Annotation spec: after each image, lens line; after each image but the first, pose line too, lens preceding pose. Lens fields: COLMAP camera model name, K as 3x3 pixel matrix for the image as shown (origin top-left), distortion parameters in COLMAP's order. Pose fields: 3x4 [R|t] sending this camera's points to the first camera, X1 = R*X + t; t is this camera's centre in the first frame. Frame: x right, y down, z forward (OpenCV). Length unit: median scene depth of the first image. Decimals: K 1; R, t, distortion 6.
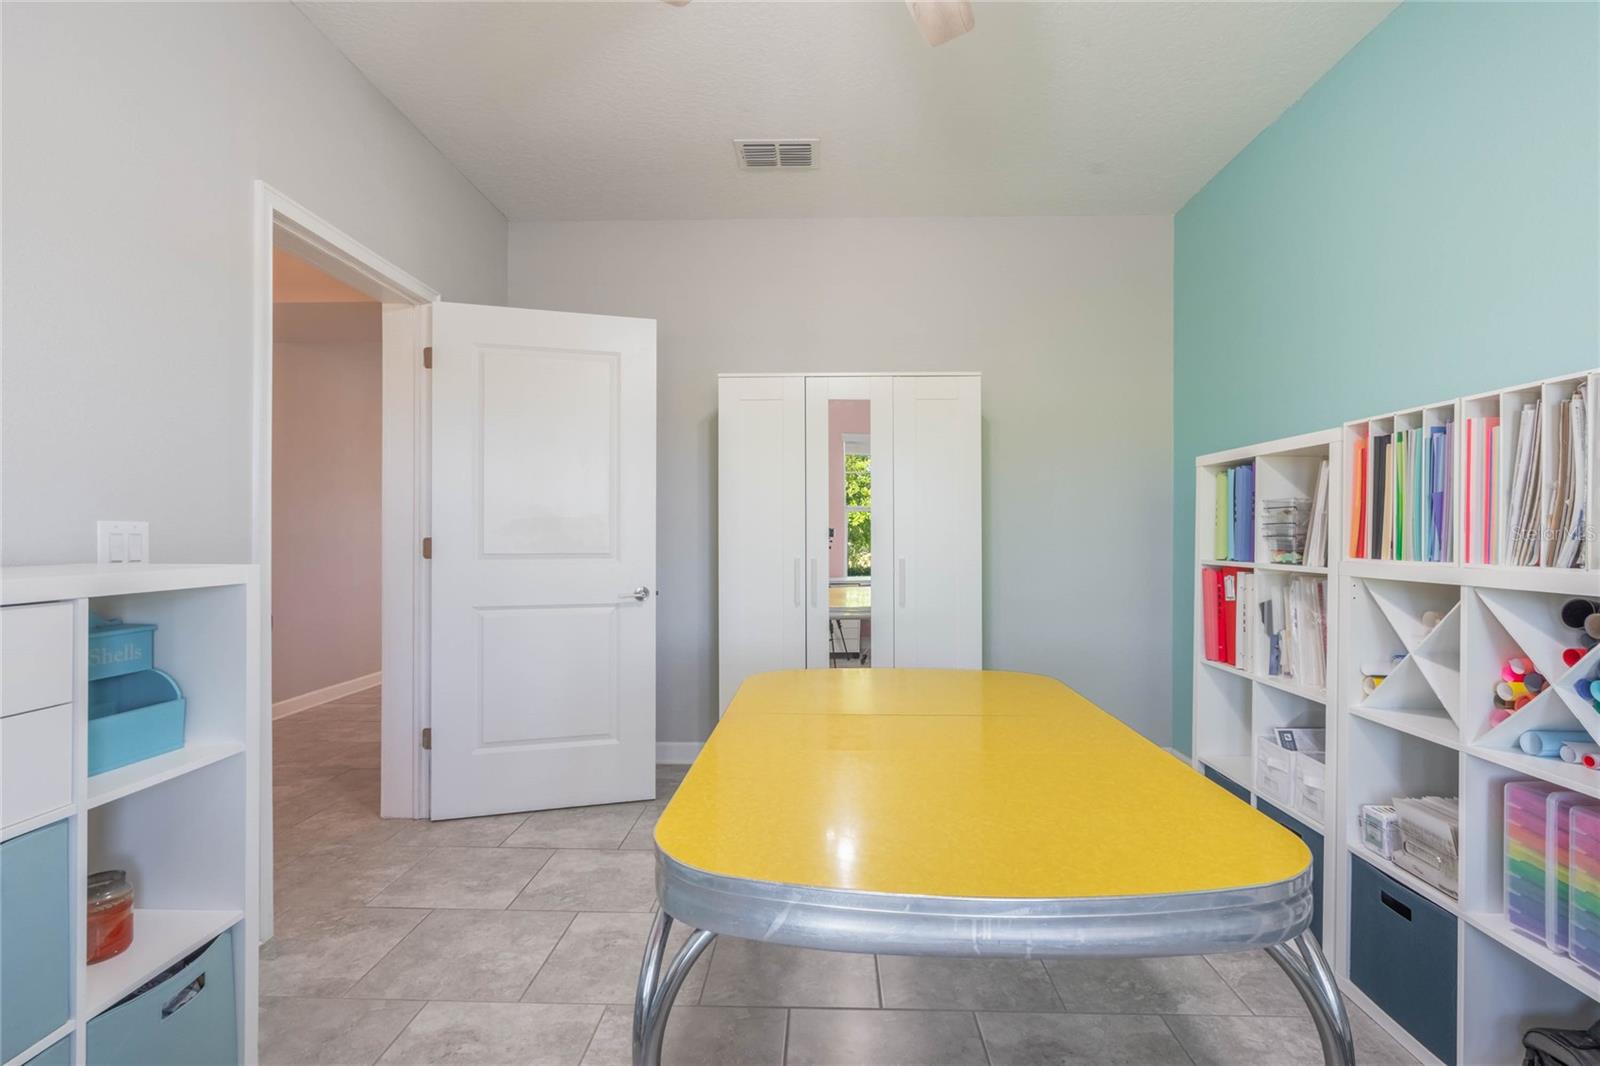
lens RADIAL K [[749.0, 0, 800.0], [0, 749.0, 533.0], [0, 0, 1]] dist [0.000774, 0.000024]
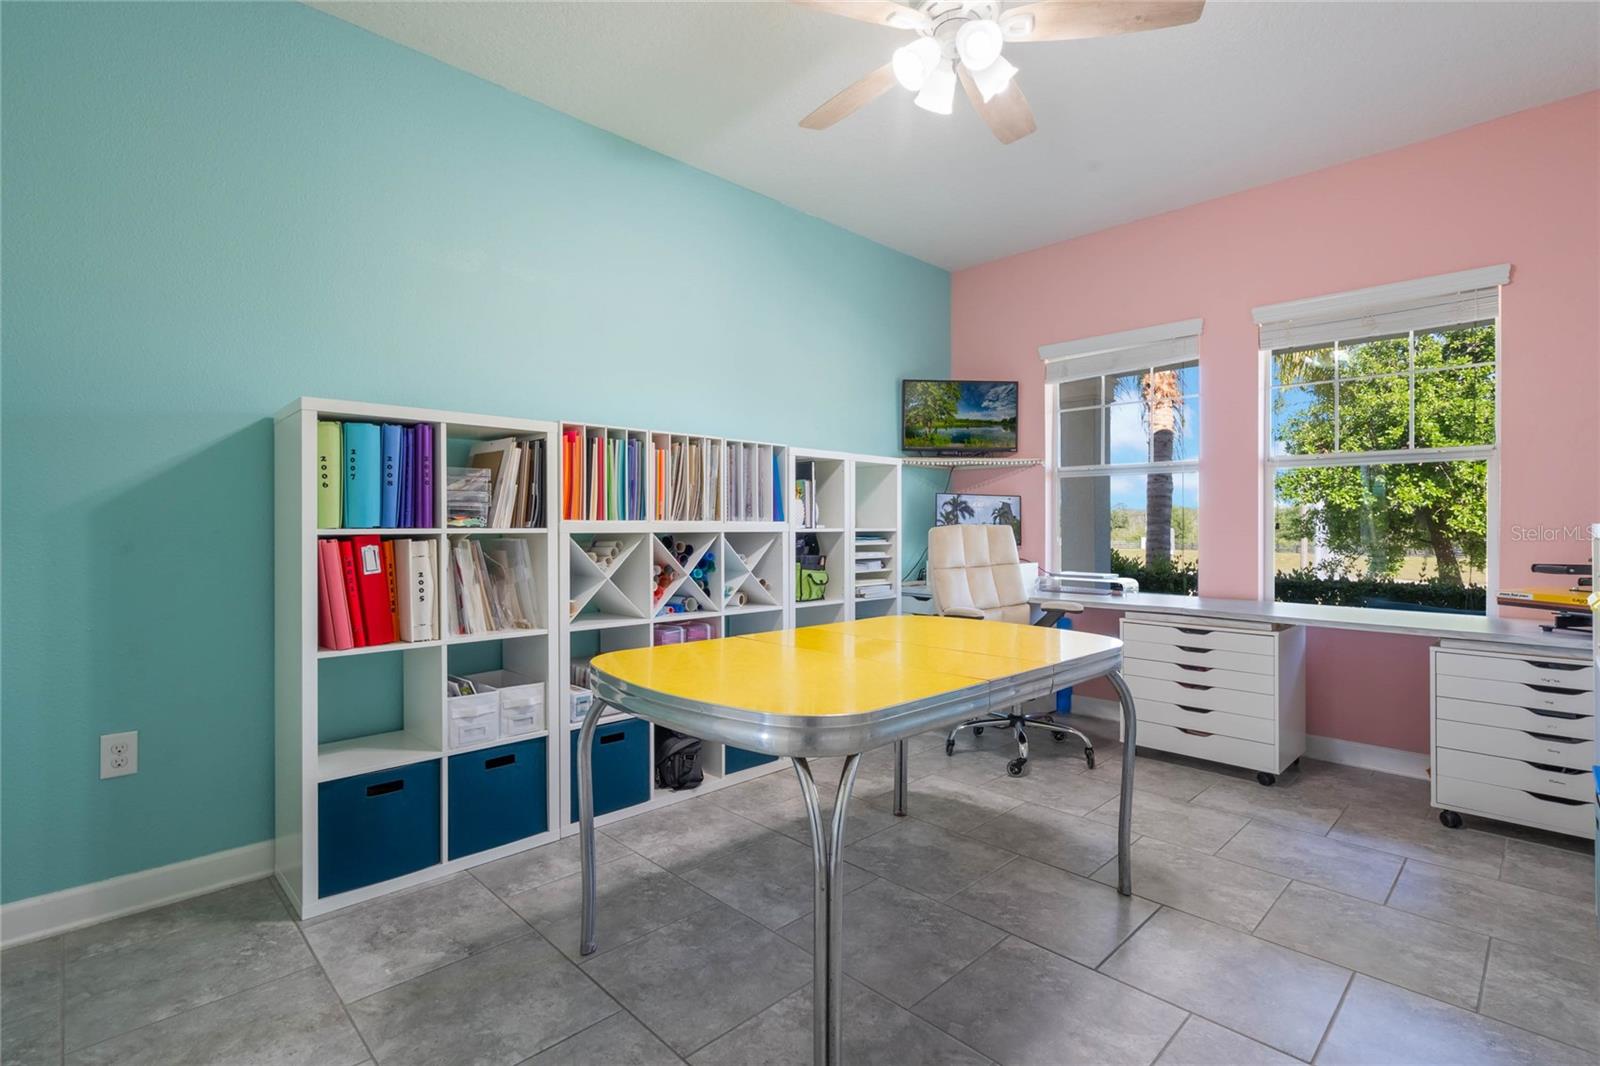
lens RADIAL K [[749.0, 0, 800.0], [0, 749.0, 533.0], [0, 0, 1]] dist [0.000774, 0.000024]
pose [[-0.721370, -0.009379, 0.692486, -0.546563], [-0.003860, 0.999947, 0.009522, 0.043042], [-0.692539, 0.004195, -0.721368, 1.748414]]
